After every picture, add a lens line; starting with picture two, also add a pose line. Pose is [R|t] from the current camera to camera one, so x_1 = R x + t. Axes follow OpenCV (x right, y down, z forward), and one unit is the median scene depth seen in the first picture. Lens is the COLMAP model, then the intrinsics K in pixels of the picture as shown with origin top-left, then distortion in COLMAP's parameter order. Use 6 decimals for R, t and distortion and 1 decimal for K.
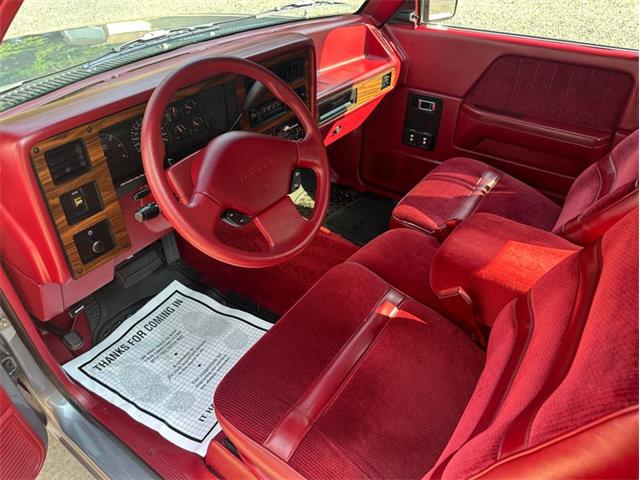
lens RADIAL K [[464.7, 0, 317.6], [0, 464.7, 238.6], [0, 0, 1]] dist [0.067679, -0.092457]
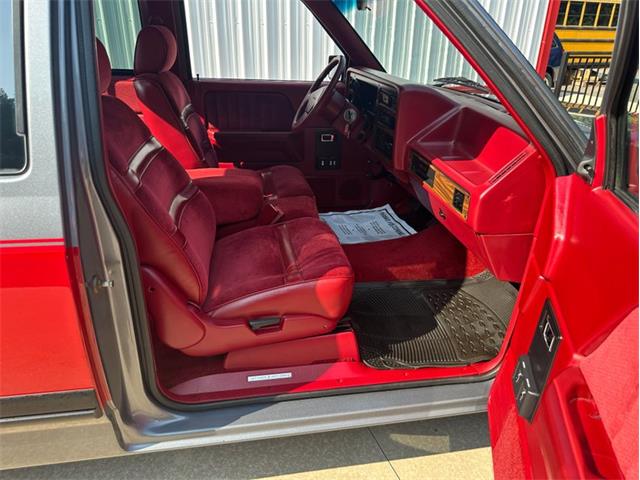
lens RADIAL K [[464.7, 0, 317.6], [0, 464.7, 238.6], [0, 0, 1]] dist [0.067679, -0.092457]
pose [[-0.725617, 0.259238, -0.637397, 1.046272], [-0.420017, 0.566859, 0.708700, -0.967266], [0.545037, 0.781963, -0.302439, 1.493188]]
